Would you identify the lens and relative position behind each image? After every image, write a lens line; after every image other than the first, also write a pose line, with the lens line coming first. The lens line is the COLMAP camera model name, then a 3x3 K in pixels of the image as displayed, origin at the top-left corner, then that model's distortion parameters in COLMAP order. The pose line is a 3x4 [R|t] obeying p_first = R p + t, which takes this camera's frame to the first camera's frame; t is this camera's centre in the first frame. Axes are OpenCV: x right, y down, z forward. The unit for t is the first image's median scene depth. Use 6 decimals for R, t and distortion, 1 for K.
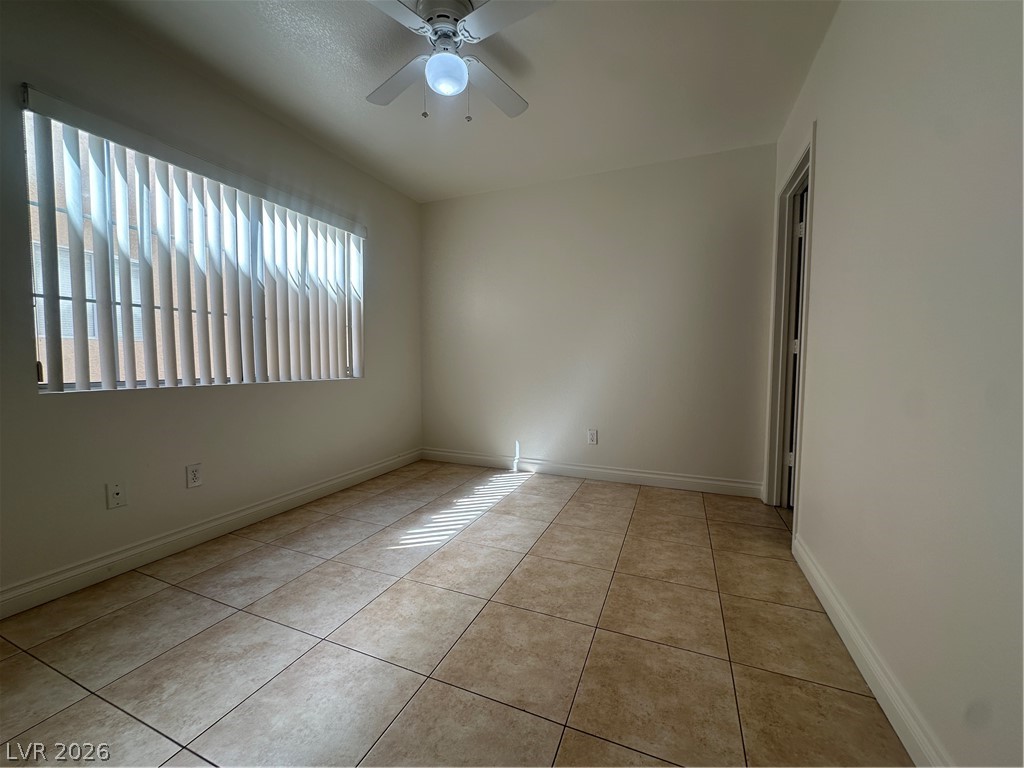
lens RADIAL K [[408.3, 0, 510.6], [0, 408.3, 387.7], [0, 0, 1]] dist [-0.007351, 0.001161]
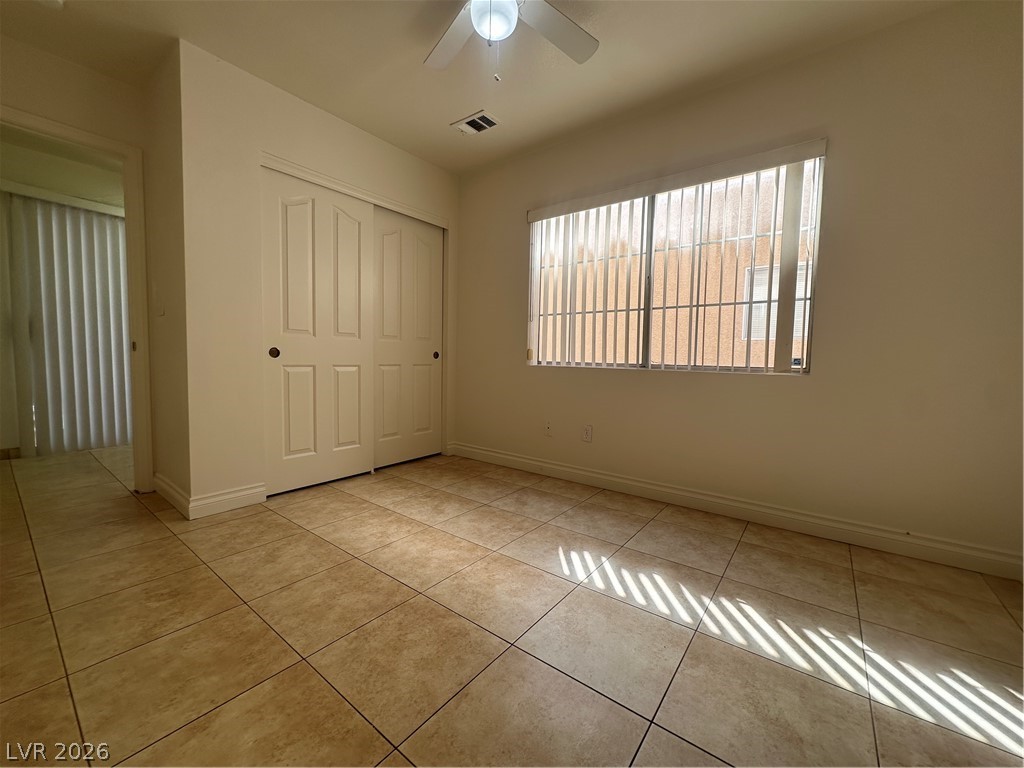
lens RADIAL K [[408.3, 0, 504.8], [0, 408.3, 379.2], [0, 0, 1]] dist [-0.007351, 0.001161]
pose [[-0.266220, 0.040027, -0.963081, 0.714123], [-0.087602, 0.993998, 0.065527, -0.031308], [0.959923, 0.101813, -0.261116, 1.288628]]
